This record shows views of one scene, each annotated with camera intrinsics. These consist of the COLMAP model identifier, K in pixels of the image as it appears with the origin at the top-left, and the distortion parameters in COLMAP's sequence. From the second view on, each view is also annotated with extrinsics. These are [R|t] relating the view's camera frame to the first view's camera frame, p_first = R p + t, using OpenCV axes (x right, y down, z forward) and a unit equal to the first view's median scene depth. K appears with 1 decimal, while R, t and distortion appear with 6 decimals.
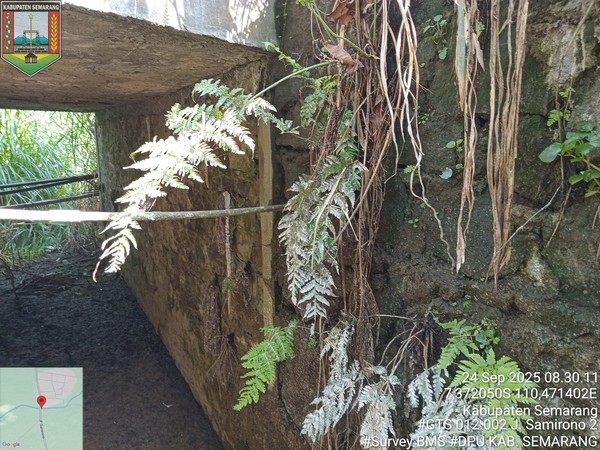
lens RADIAL K [[455.9, 0, 297.7], [0, 455.9, 222.8], [0, 0, 1]] dist [0.068626, -0.112459]
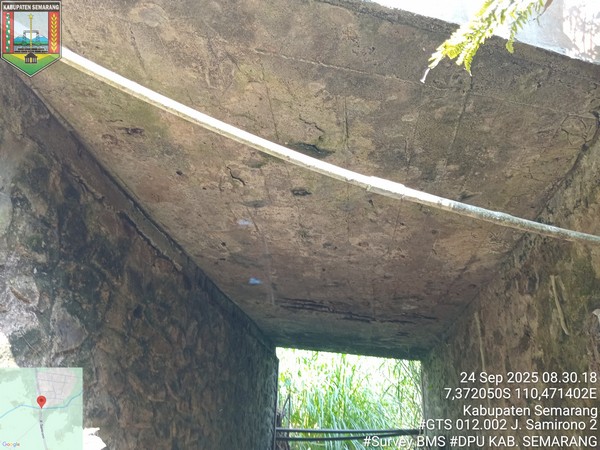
lens RADIAL K [[455.9, 0, 297.7], [0, 455.9, 222.8], [0, 0, 1]] dist [0.068626, -0.112459]
pose [[0.797356, -0.220566, -0.561760, -0.140355], [-0.151670, 0.827713, -0.540267, 0.380906], [0.584140, 0.515987, 0.626528, 0.328519]]
